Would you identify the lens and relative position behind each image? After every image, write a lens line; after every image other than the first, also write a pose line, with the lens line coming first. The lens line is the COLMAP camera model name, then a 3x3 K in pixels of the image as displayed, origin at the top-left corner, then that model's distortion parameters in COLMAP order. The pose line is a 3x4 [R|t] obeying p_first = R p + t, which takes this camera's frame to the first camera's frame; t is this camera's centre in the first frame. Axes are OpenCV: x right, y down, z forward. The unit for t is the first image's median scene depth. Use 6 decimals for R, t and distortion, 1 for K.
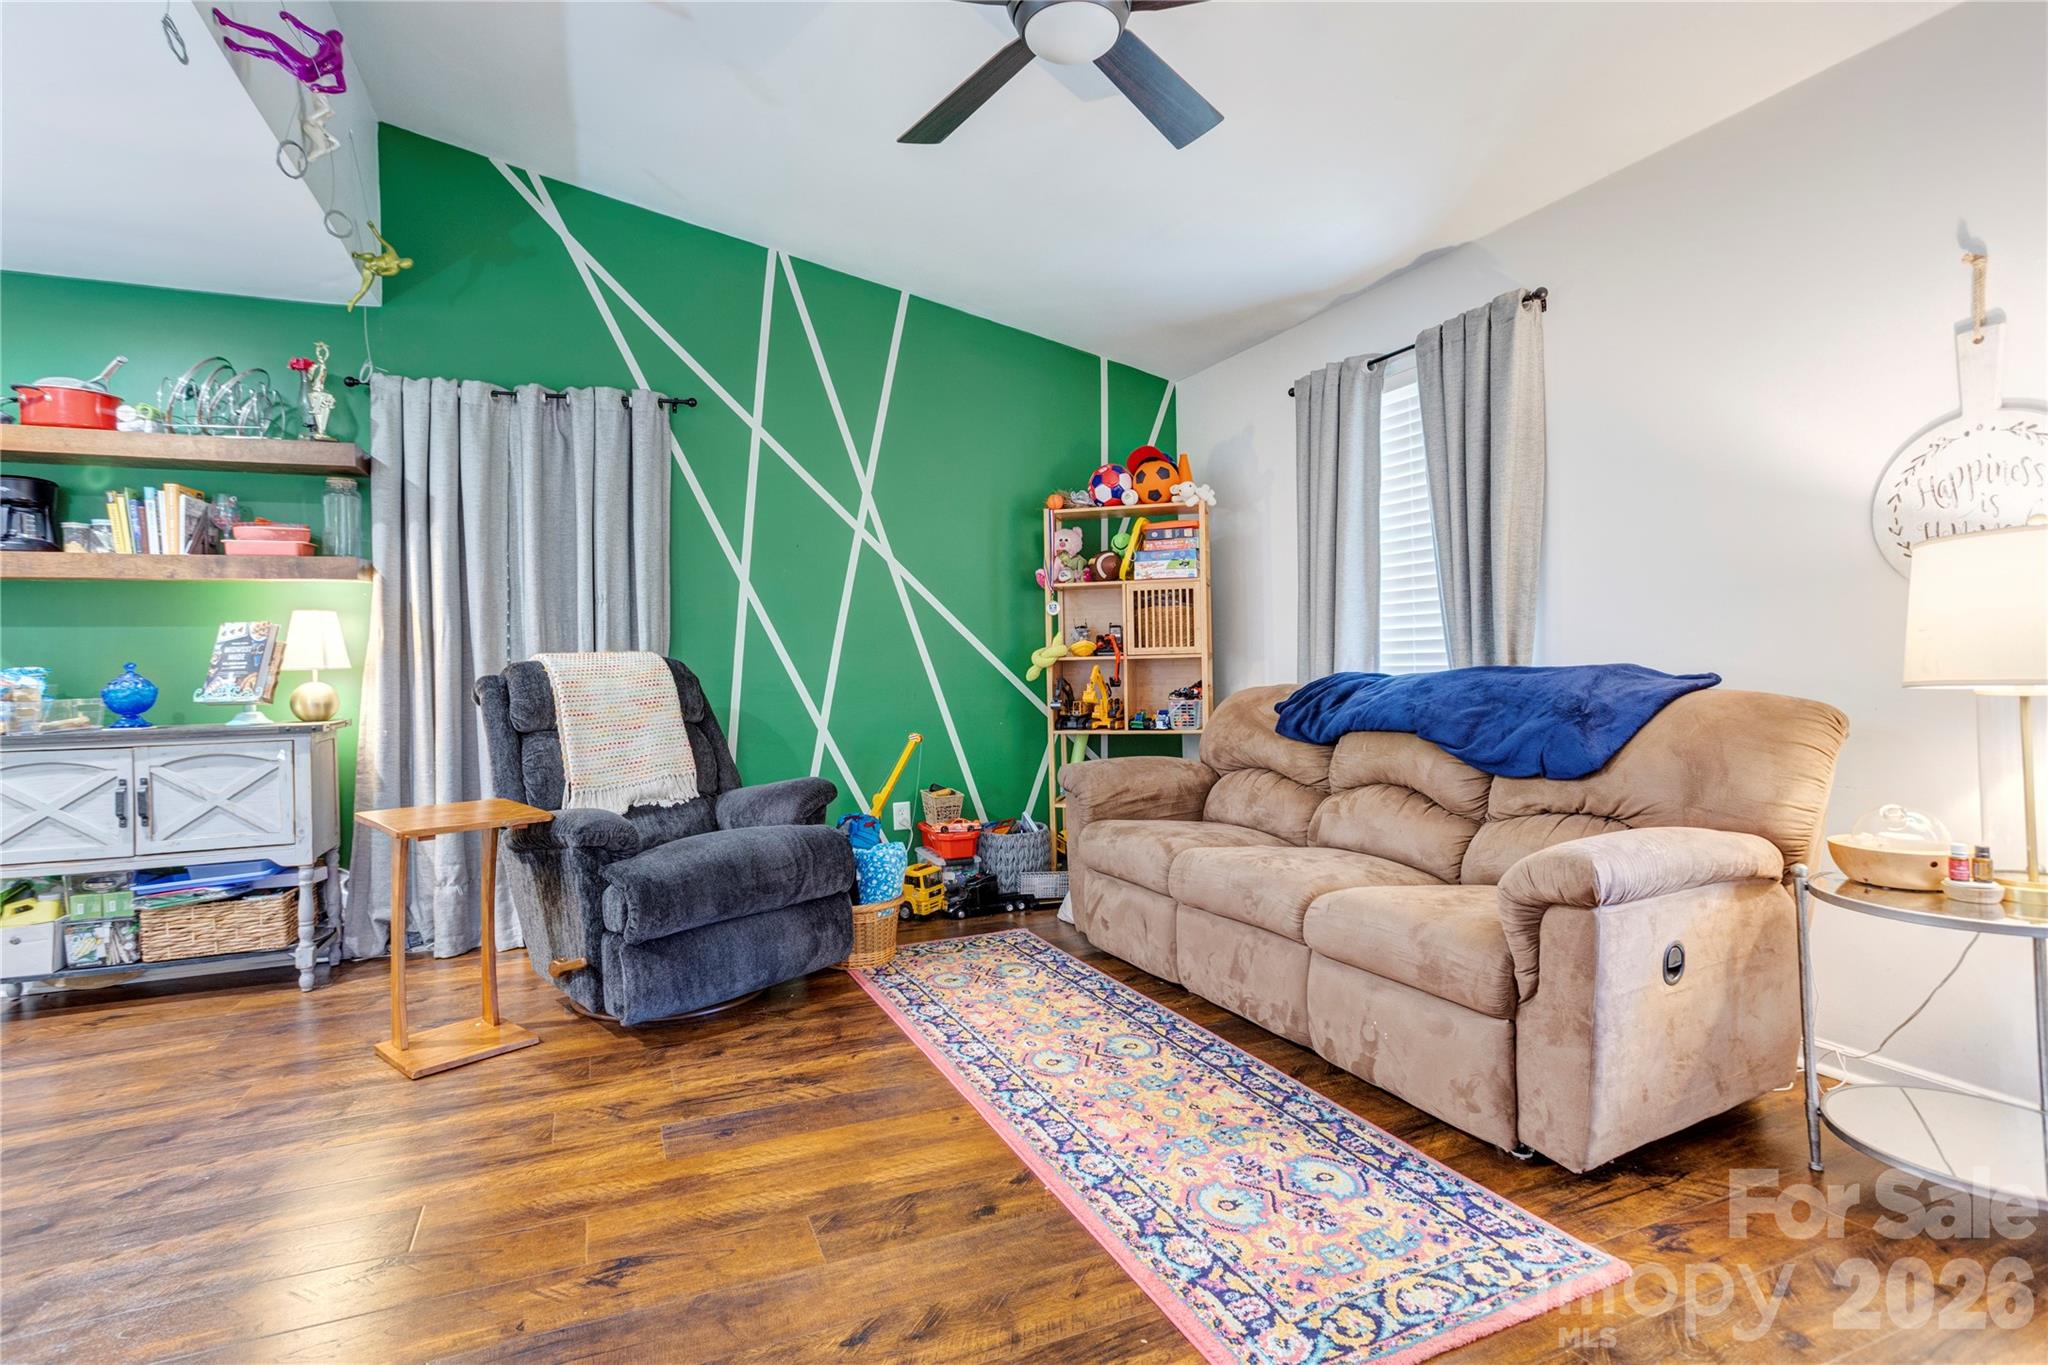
lens RADIAL K [[1038.2, 0, 1018.0], [0, 1038.2, 666.0], [0, 0, 1]] dist [-0.065791, 0.048980]
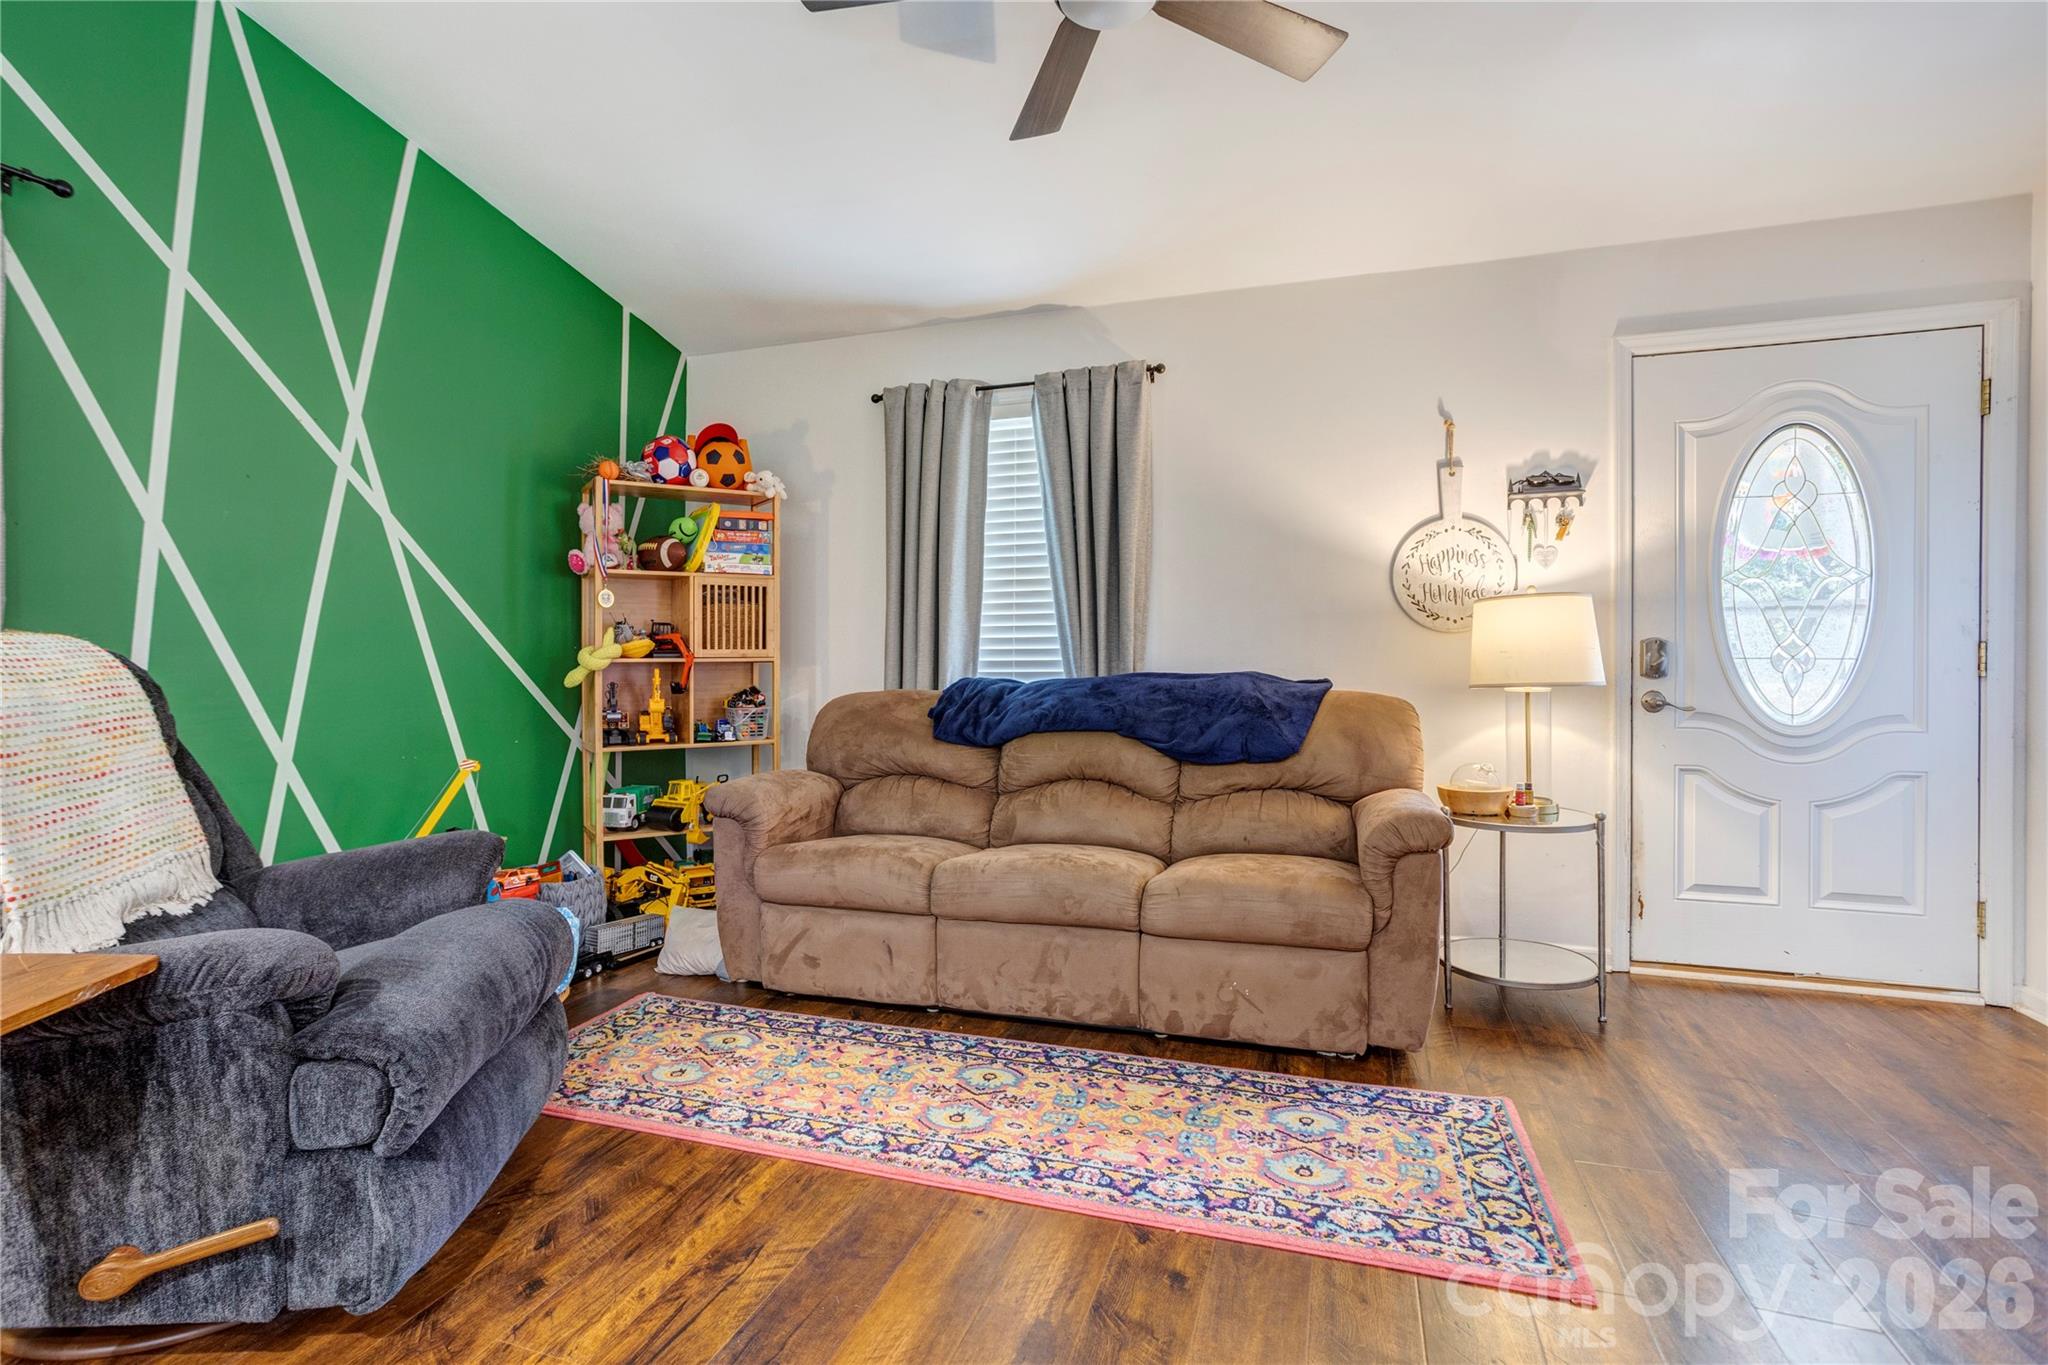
lens RADIAL K [[999.9, 0, 1019.2], [0, 999.9, 665.0], [0, 0, 1]] dist [-0.064410, 0.046023]
pose [[0.657289, 0.013807, 0.753512, -0.529521], [-0.006780, 0.999900, -0.012407, 0.006730], [-0.753608, 0.003046, 0.657317, 0.370936]]
